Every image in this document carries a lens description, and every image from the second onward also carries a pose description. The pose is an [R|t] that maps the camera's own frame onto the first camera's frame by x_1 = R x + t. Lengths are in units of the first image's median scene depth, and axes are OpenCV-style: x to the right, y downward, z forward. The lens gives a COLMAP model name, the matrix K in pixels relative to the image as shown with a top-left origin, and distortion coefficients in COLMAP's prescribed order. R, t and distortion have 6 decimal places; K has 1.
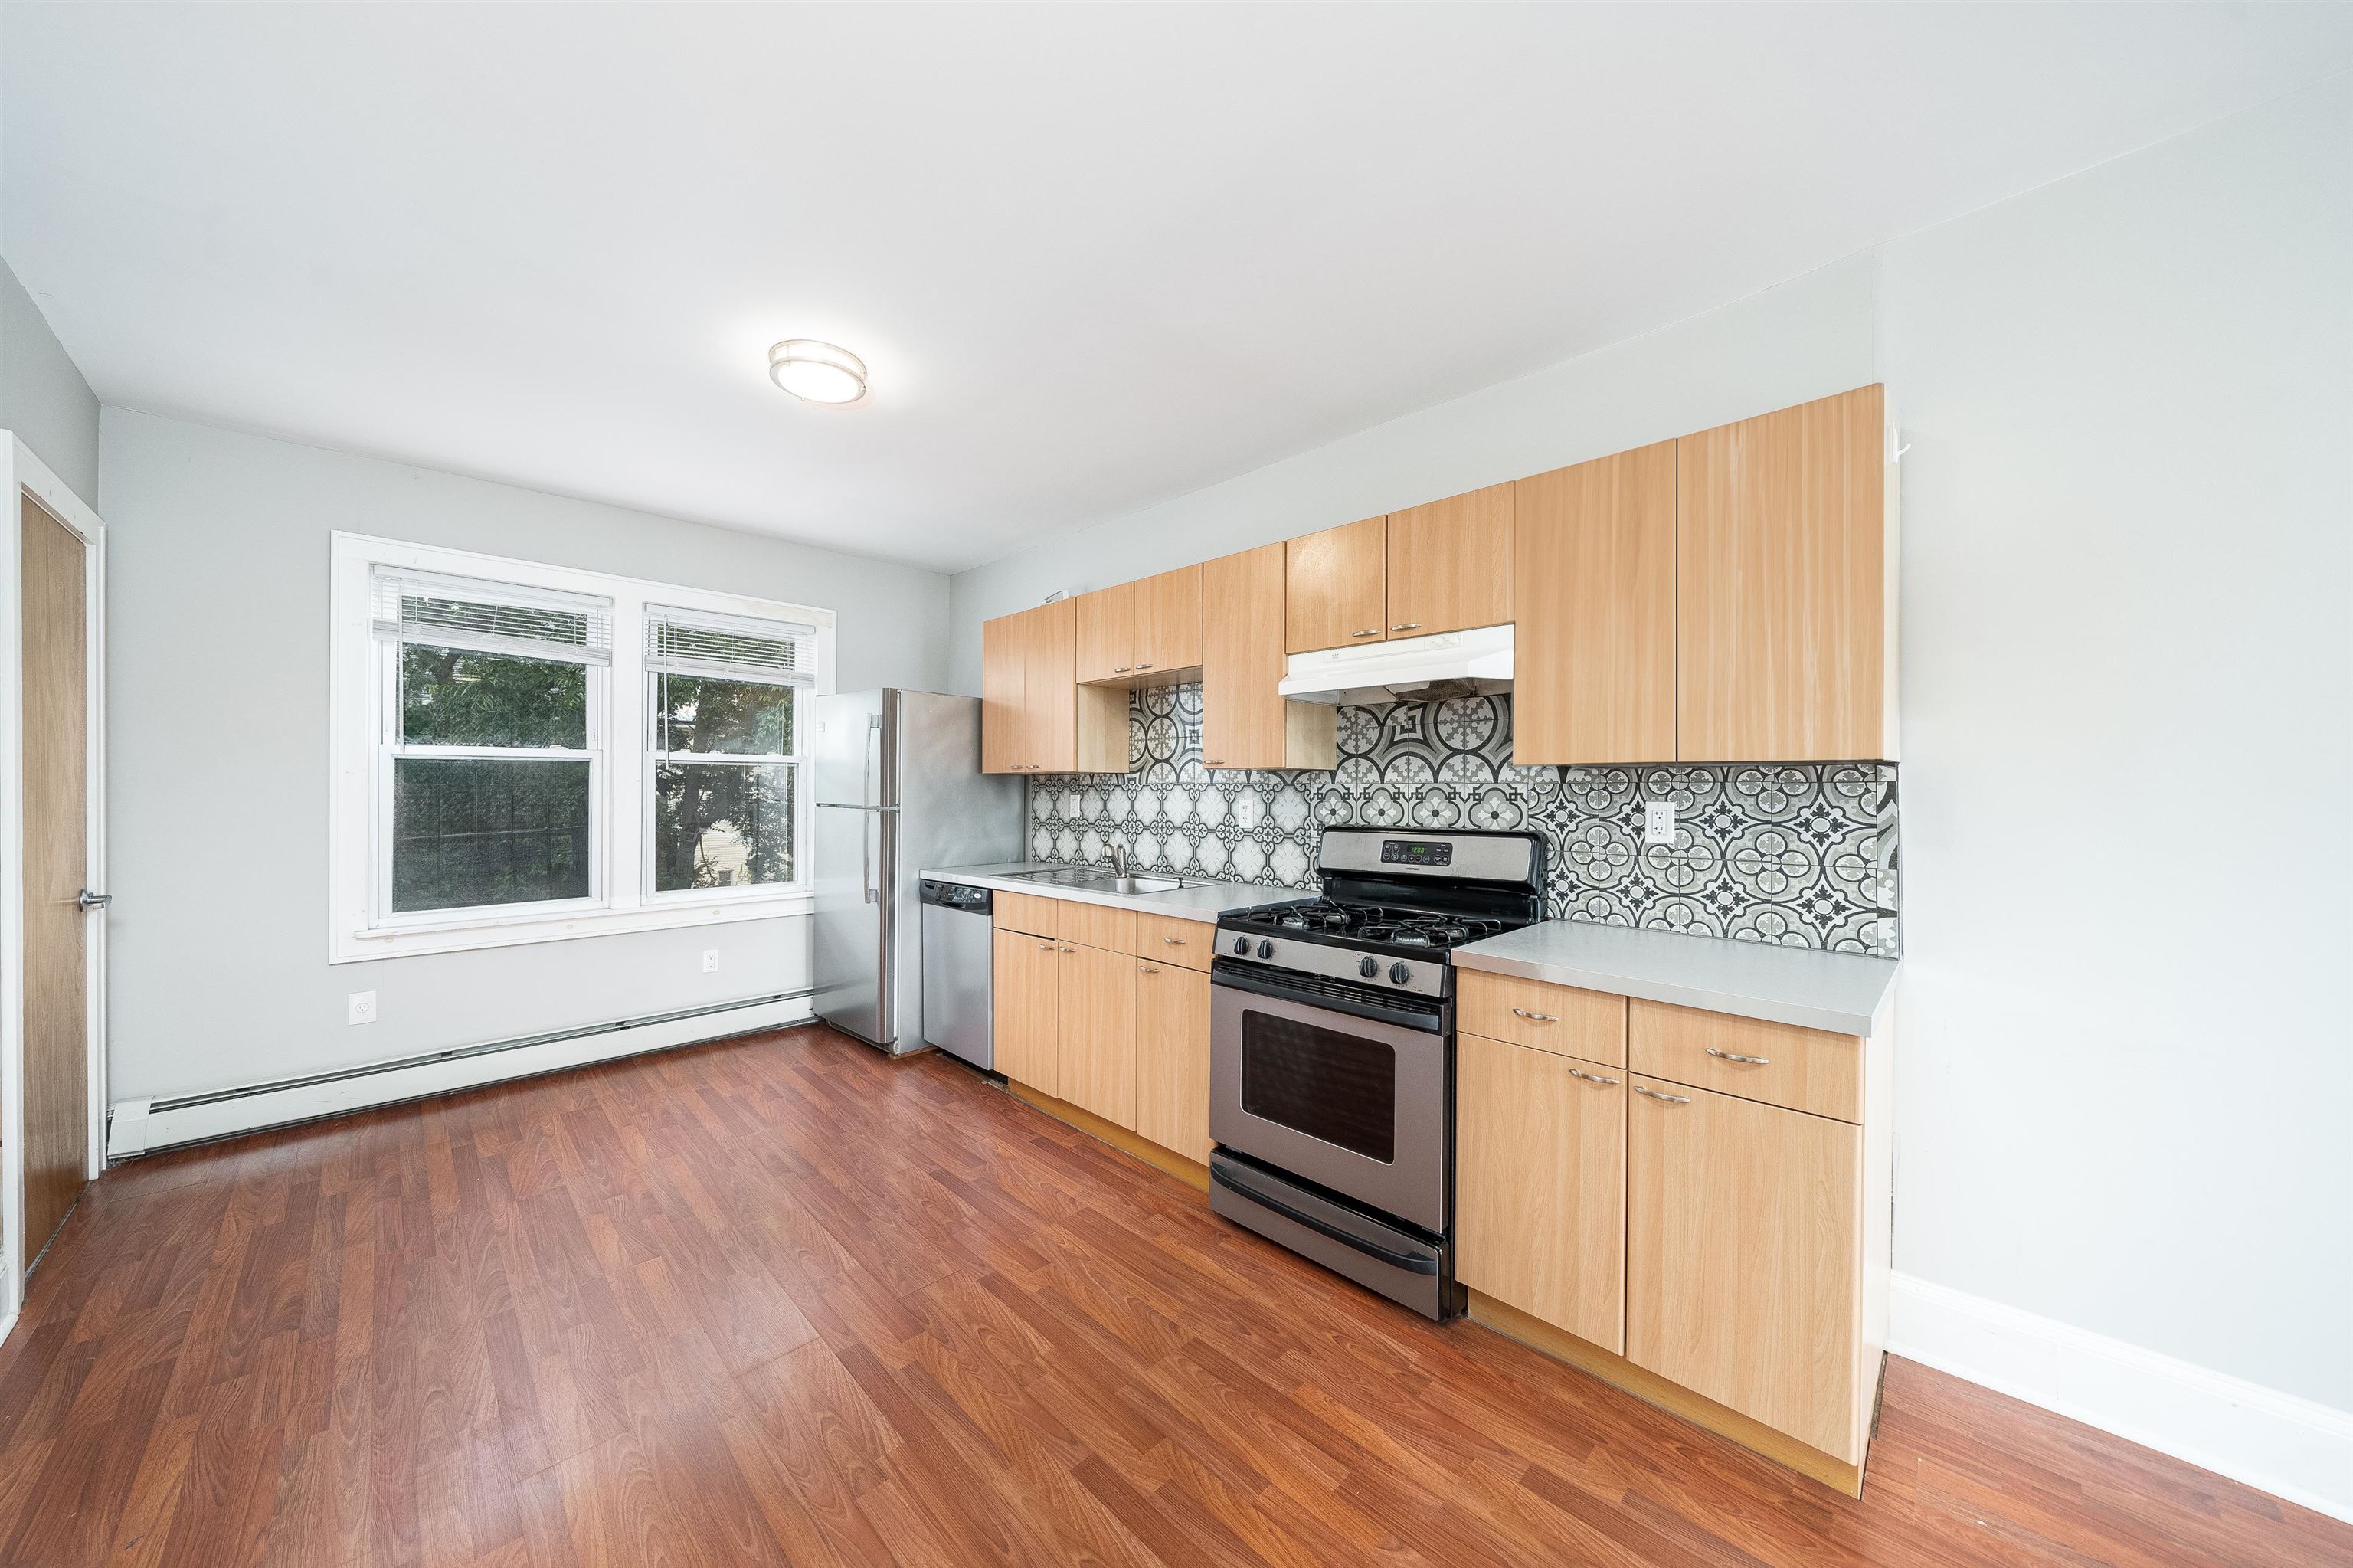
lens RADIAL K [[824.1, 0, 1179.4], [0, 824.1, 789.1], [0, 0, 1]] dist [0.022818, -0.000018]
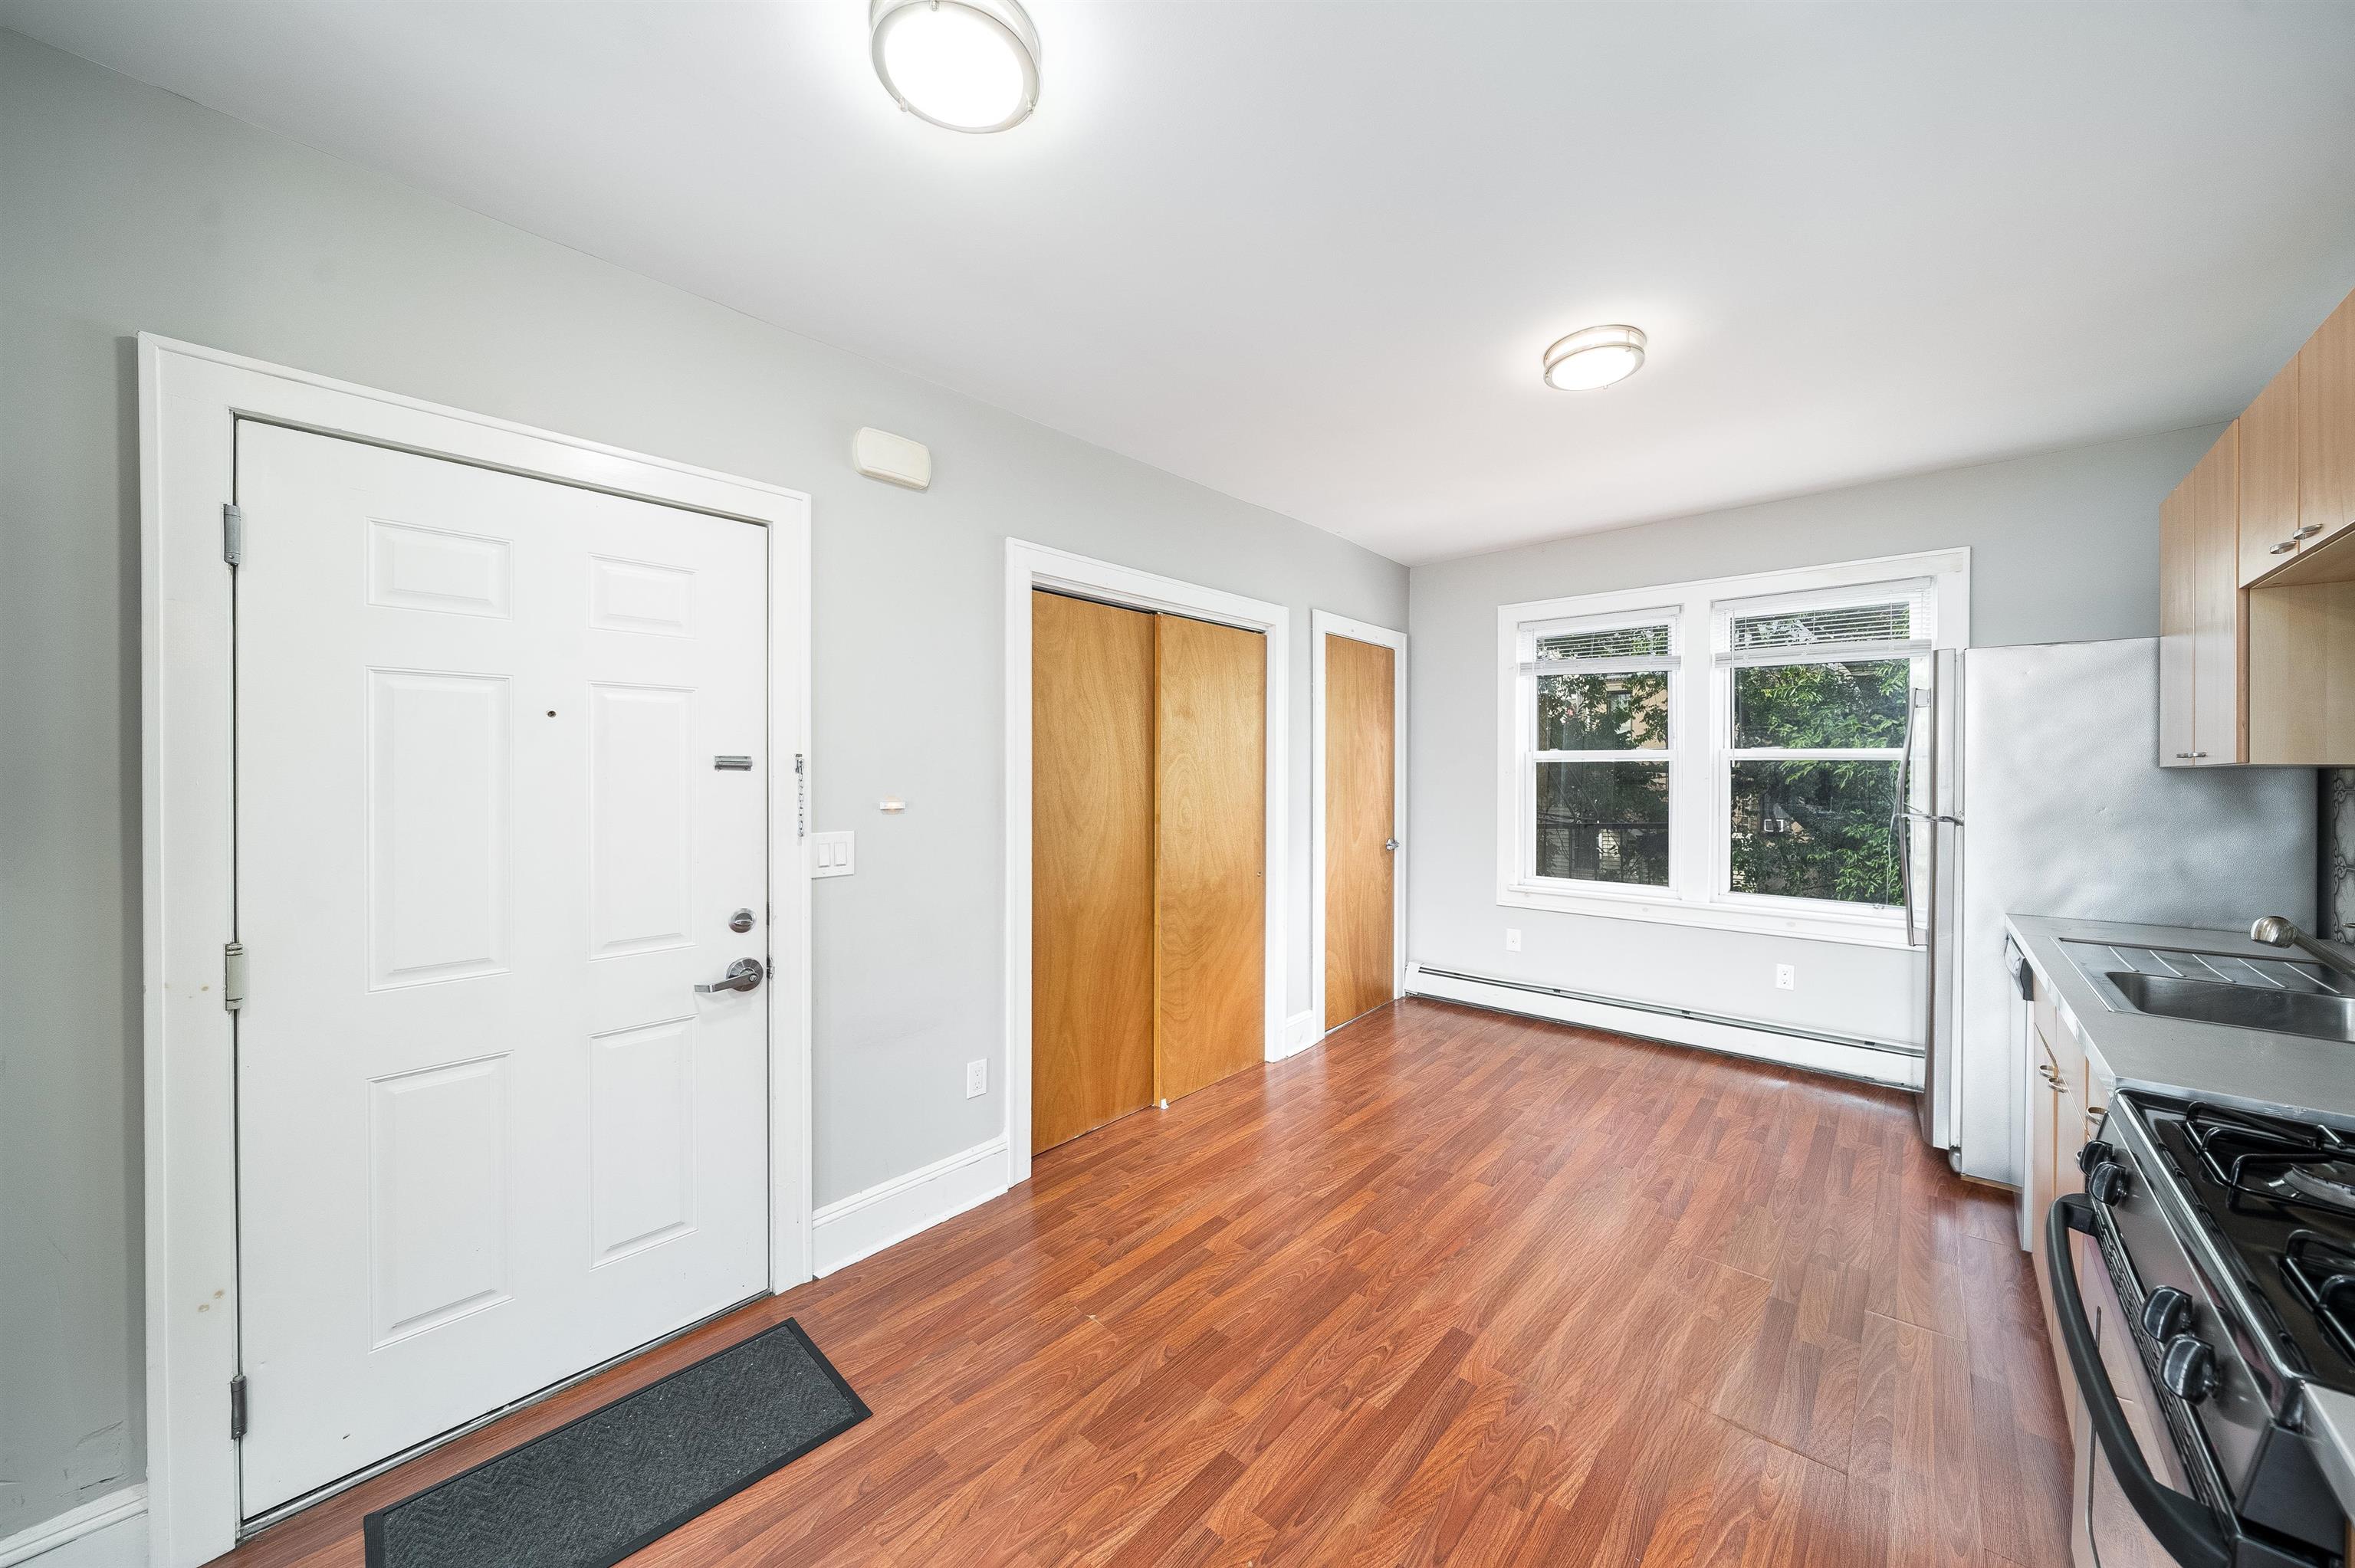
lens RADIAL K [[816.2, 0, 1177.5], [0, 816.2, 784.0], [0, 0, 1]] dist [-0.001290, -0.000164]
pose [[0.058935, 0.004563, -0.998251, 0.345424], [-0.013732, 0.999899, 0.003760, 0.001304], [0.998167, 0.013486, 0.058991, 0.351335]]
